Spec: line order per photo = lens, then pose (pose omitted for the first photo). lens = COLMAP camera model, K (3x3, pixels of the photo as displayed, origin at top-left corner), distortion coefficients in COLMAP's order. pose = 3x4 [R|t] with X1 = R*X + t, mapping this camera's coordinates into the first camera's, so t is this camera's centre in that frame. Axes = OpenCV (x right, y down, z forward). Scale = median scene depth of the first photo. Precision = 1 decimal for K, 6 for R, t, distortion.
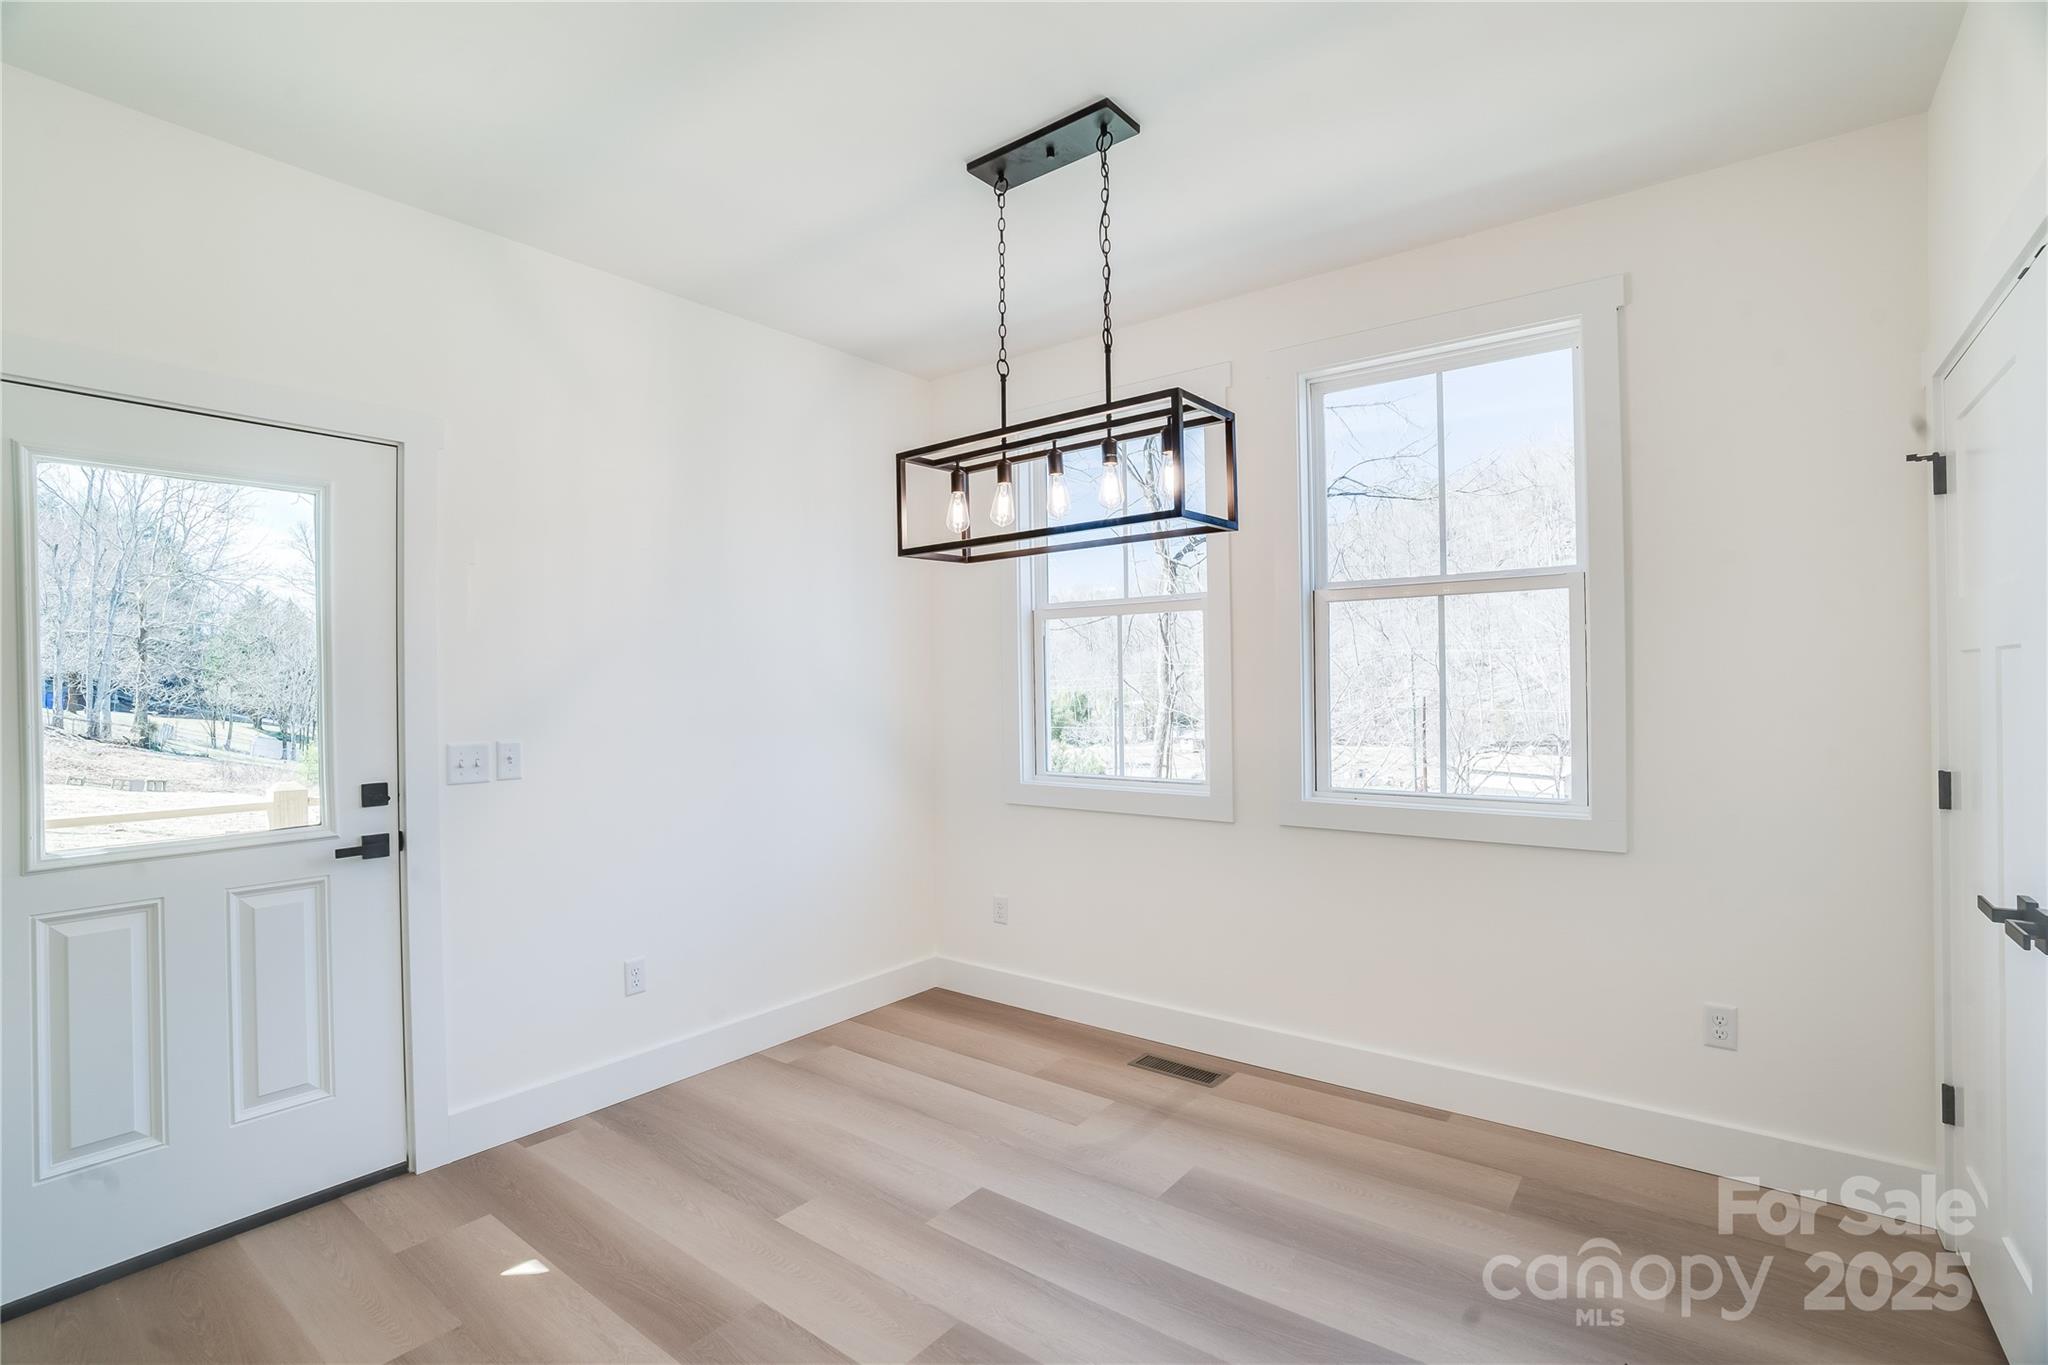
lens RADIAL K [[972.6, 0, 1026.0], [0, 972.6, 699.9], [0, 0, 1]] dist [-0.046110, 0.015918]
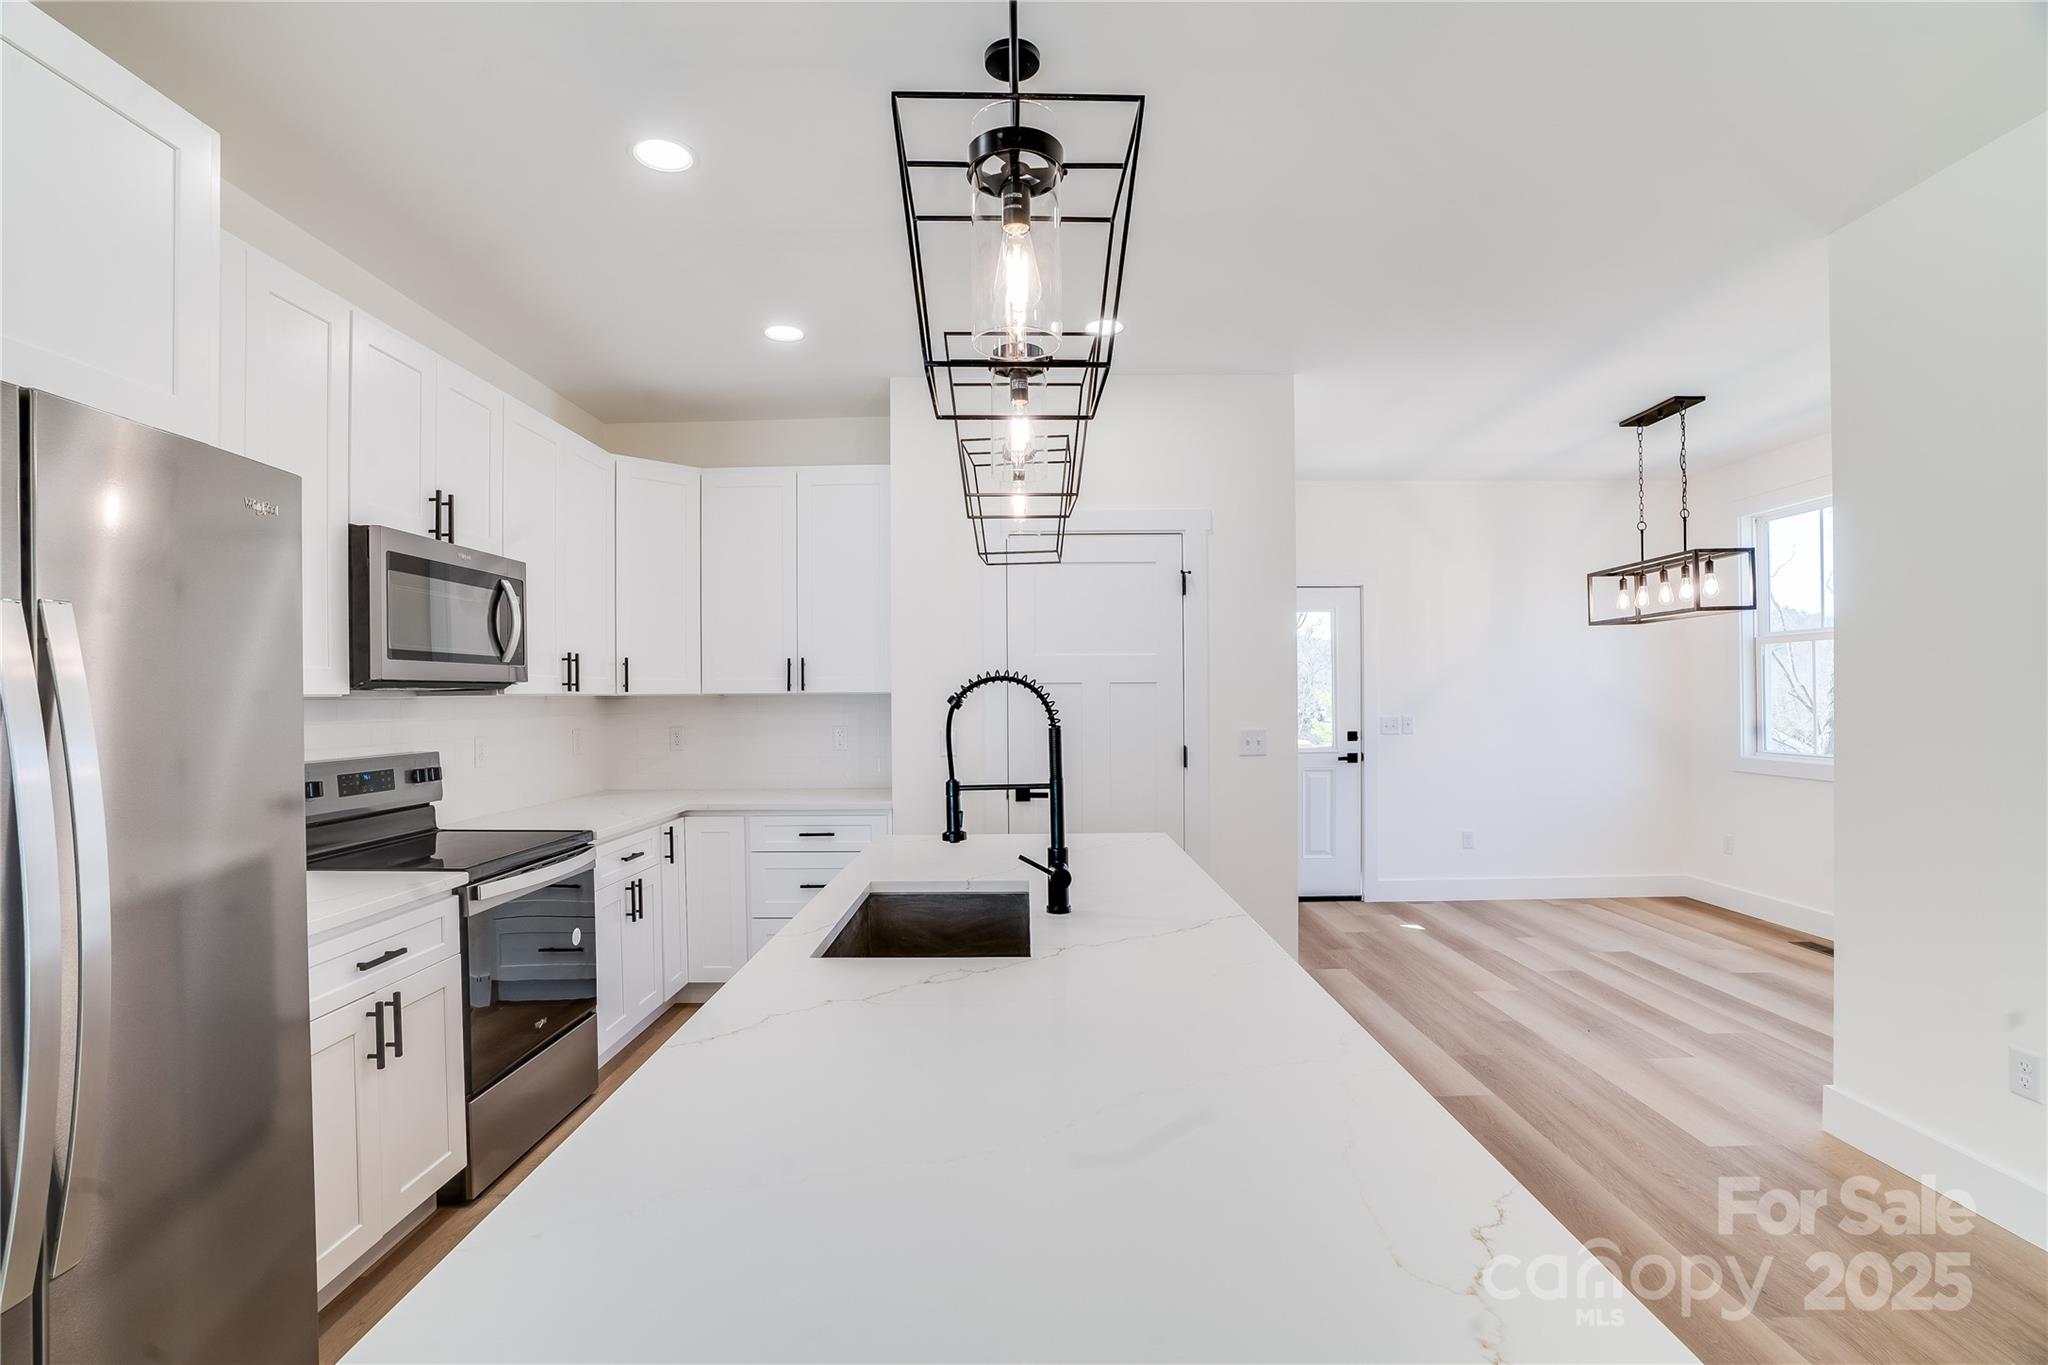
lens RADIAL K [[972.6, 0, 1014.7], [0, 972.6, 685.3], [0, 0, 1]] dist [-0.046110, 0.015918]
pose [[0.609718, -0.003022, -0.792613, 0.717355], [-0.008244, 0.999914, -0.010155, 0.003472], [0.792576, 0.012726, 0.609640, -1.140369]]
